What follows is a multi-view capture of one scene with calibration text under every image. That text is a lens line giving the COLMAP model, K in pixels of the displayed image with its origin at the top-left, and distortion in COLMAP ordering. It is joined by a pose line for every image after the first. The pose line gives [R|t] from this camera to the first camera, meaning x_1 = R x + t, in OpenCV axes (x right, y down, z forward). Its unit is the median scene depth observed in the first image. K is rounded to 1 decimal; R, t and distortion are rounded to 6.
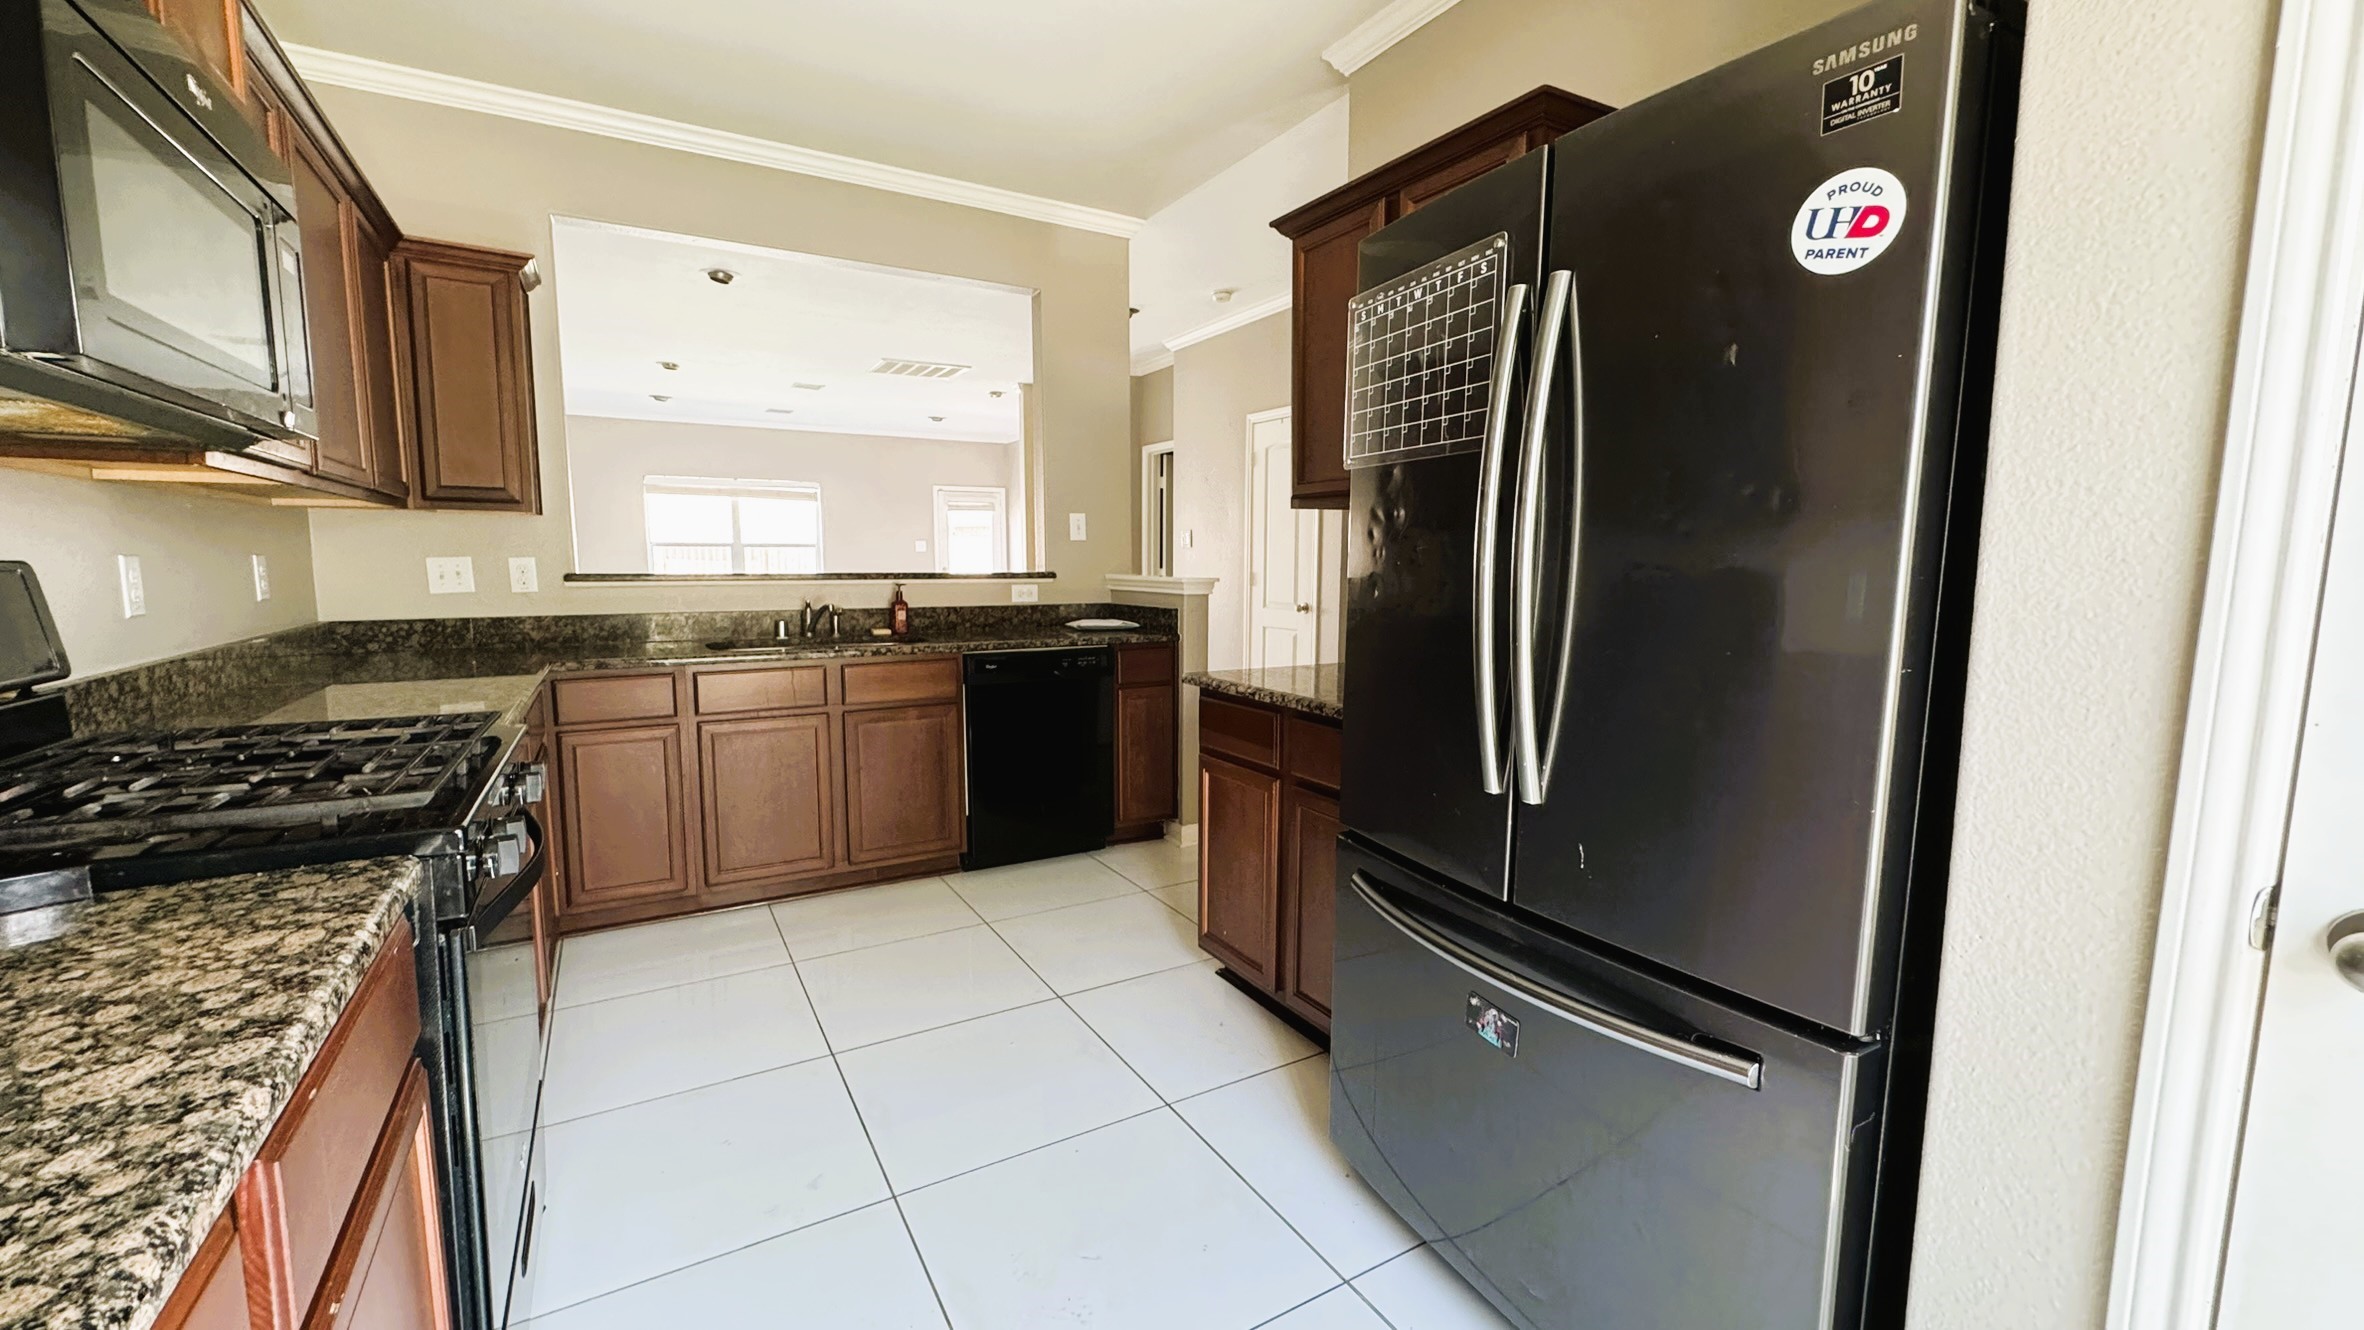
lens RADIAL K [[931.8, 0, 1188.5], [0, 931.8, 661.3], [0, 0, 1]] dist [-0.014668, 0.000660]
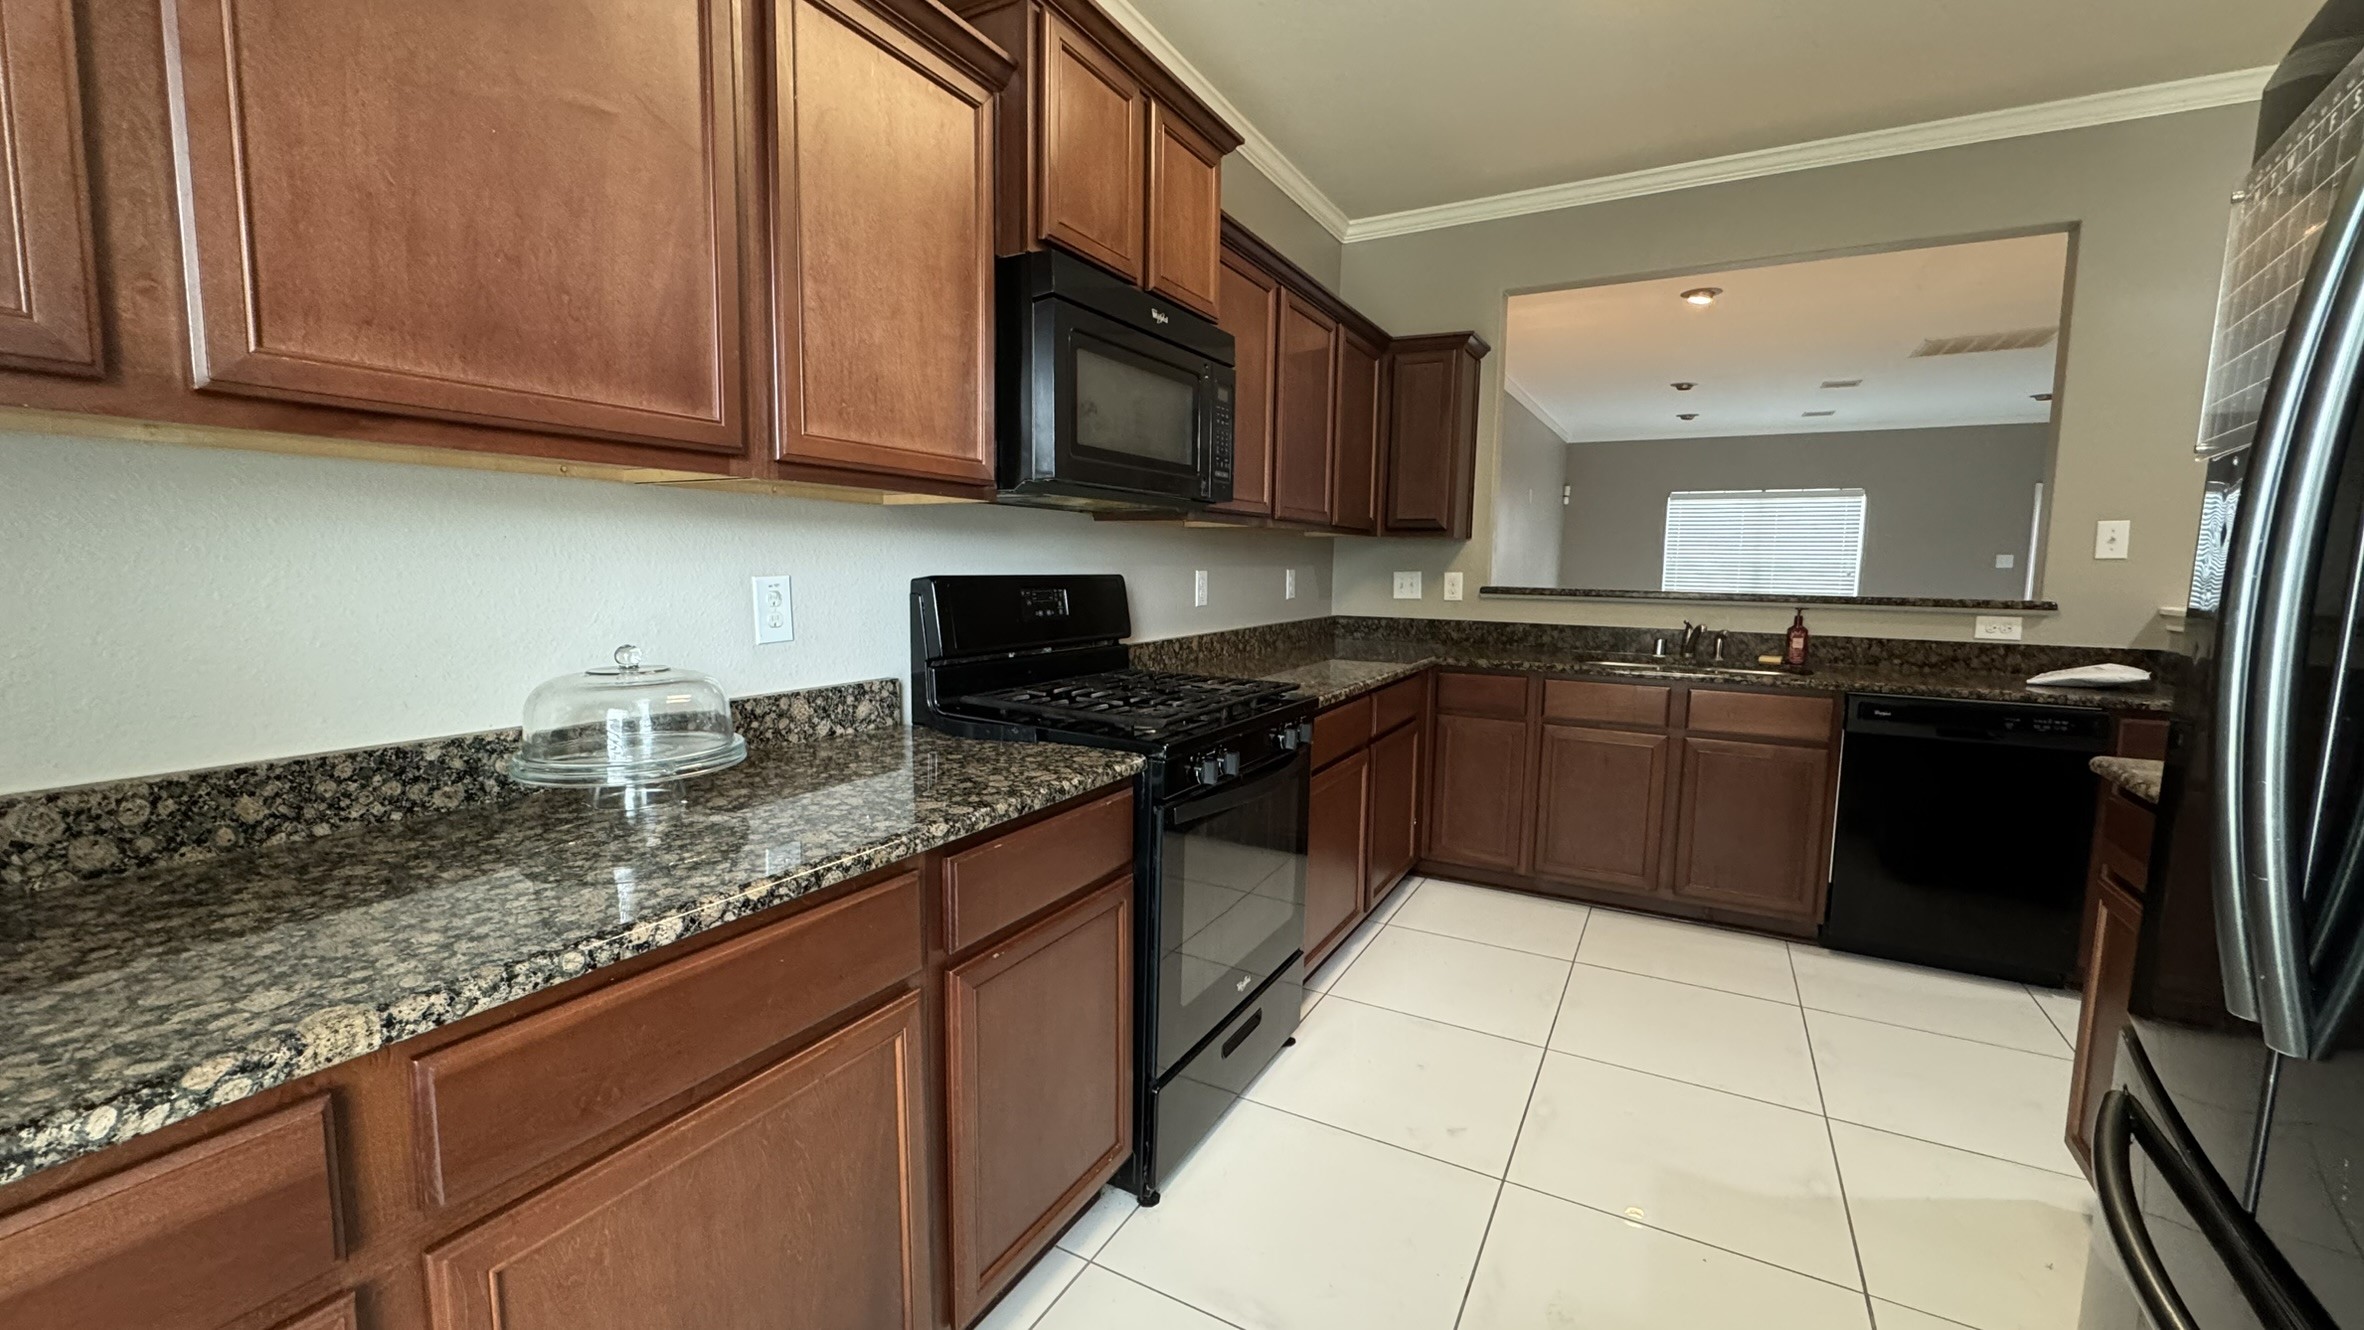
lens RADIAL K [[931.8, 0, 1188.5], [0, 931.8, 661.3], [0, 0, 1]] dist [-0.014668, 0.000660]
pose [[0.498968, 0.095311, -0.861363, 0.183575], [-0.106165, 0.993170, 0.048396, -0.014447], [0.860093, 0.067299, 0.505679, 0.054645]]
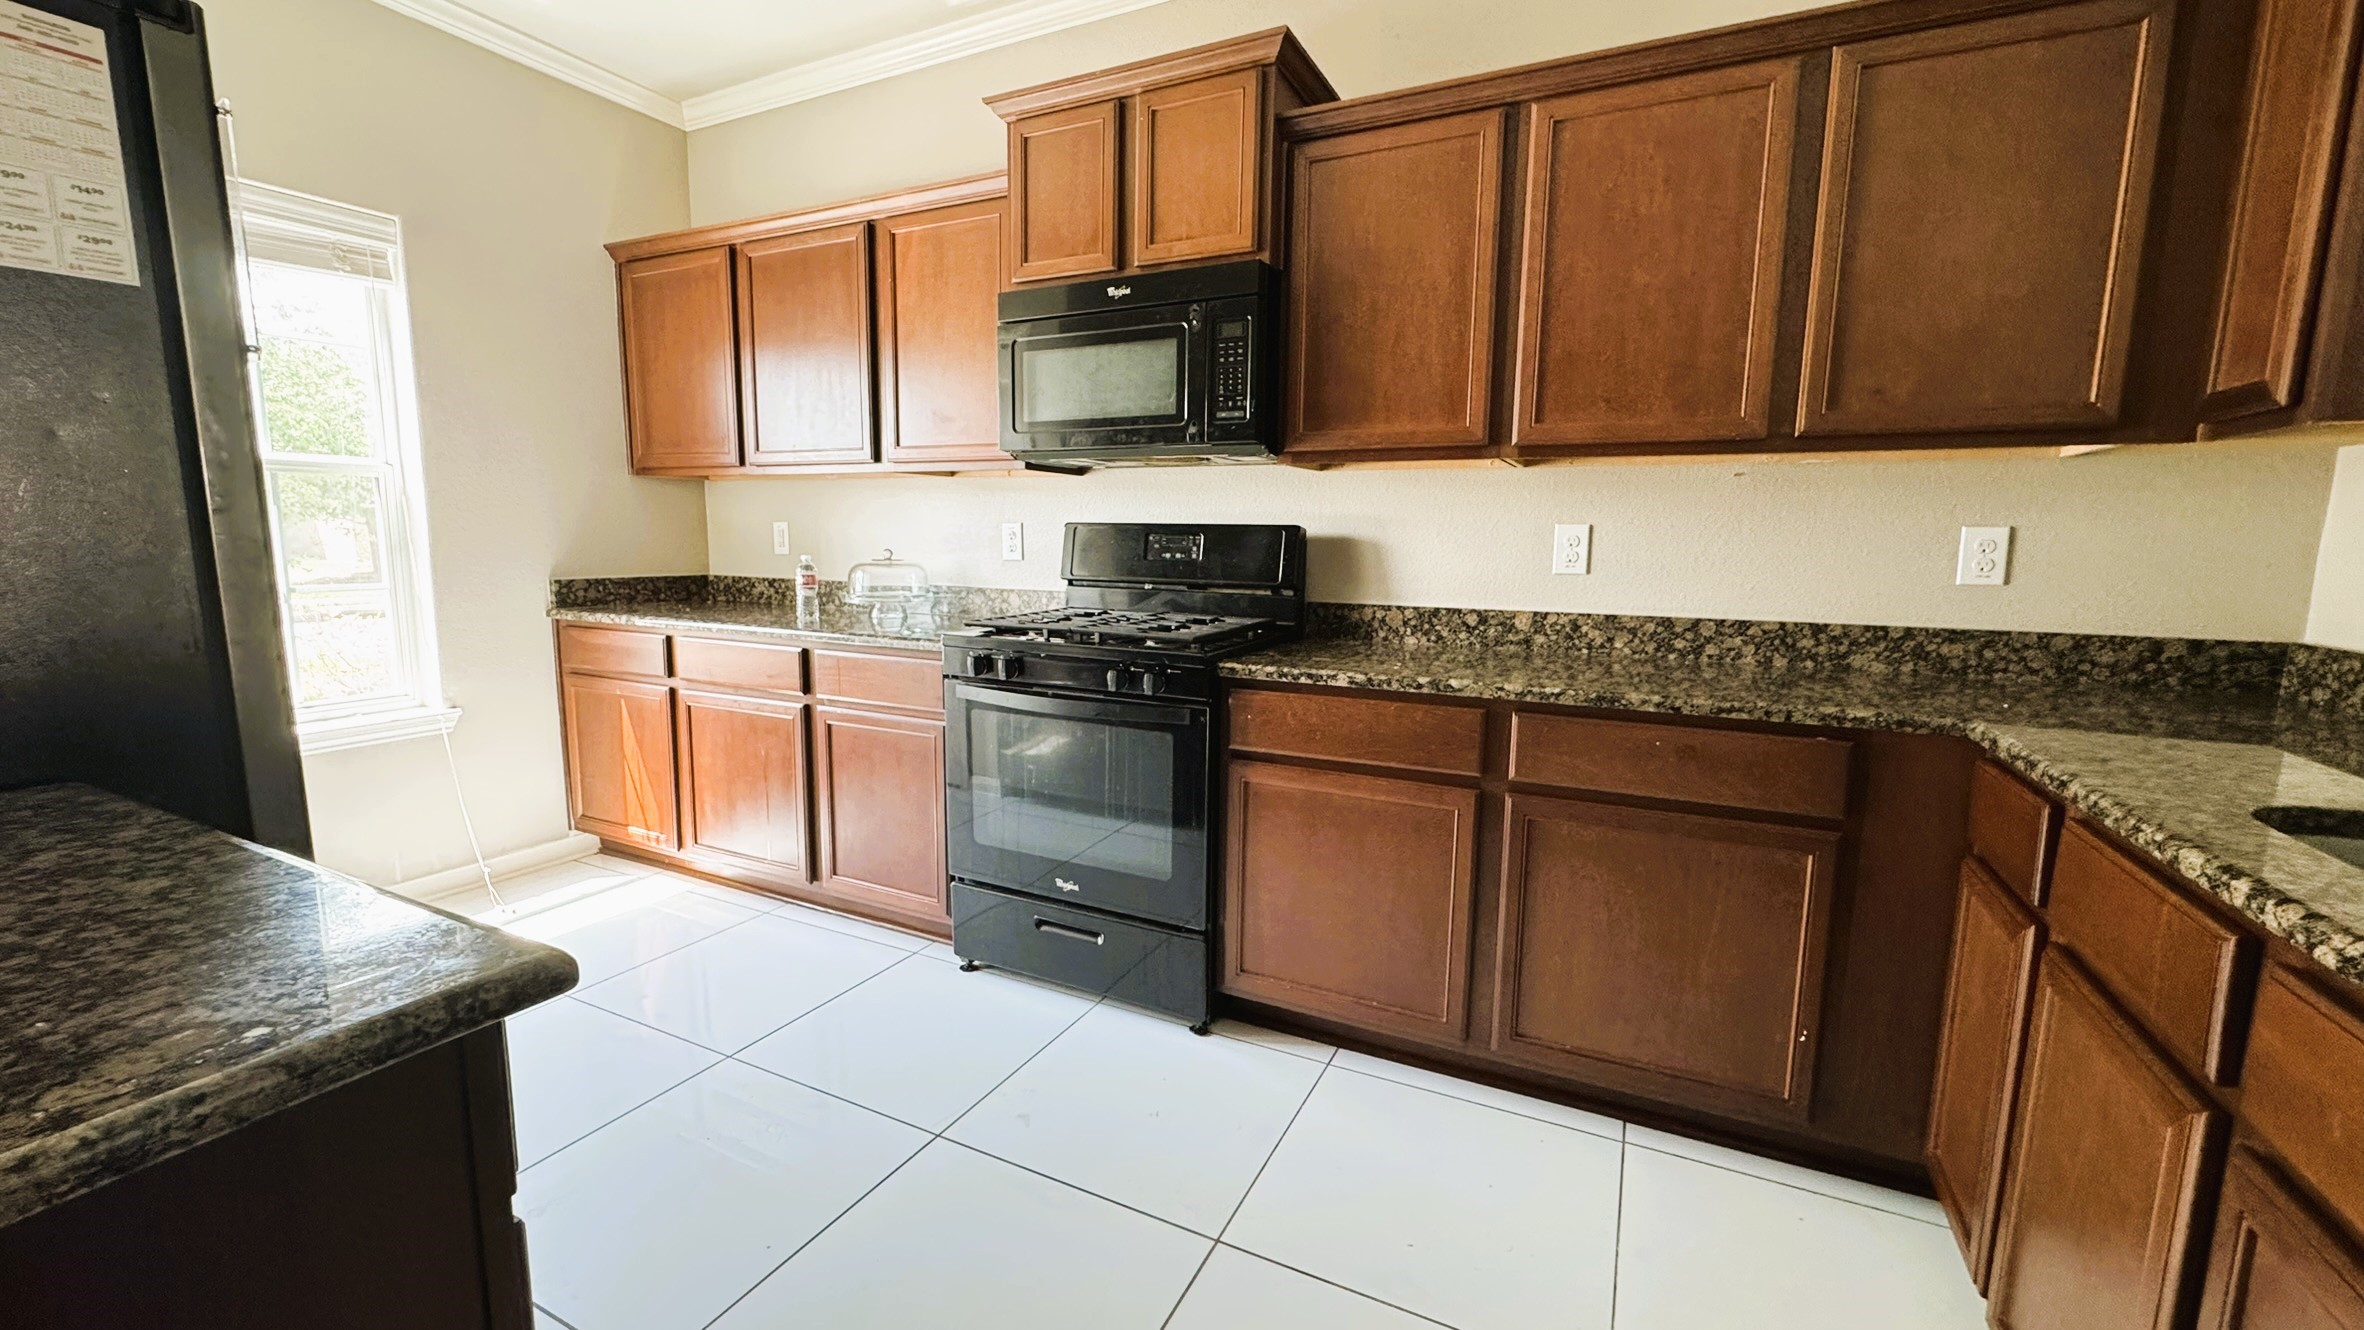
lens RADIAL K [[931.8, 0, 1188.5], [0, 931.8, 661.3], [0, 0, 1]] dist [-0.014668, 0.000660]
pose [[-0.842137, 0.057318, -0.536209, -0.015184], [-0.076015, 0.971790, 0.223264, -0.092848], [0.533879, 0.228779, -0.814023, 0.933688]]
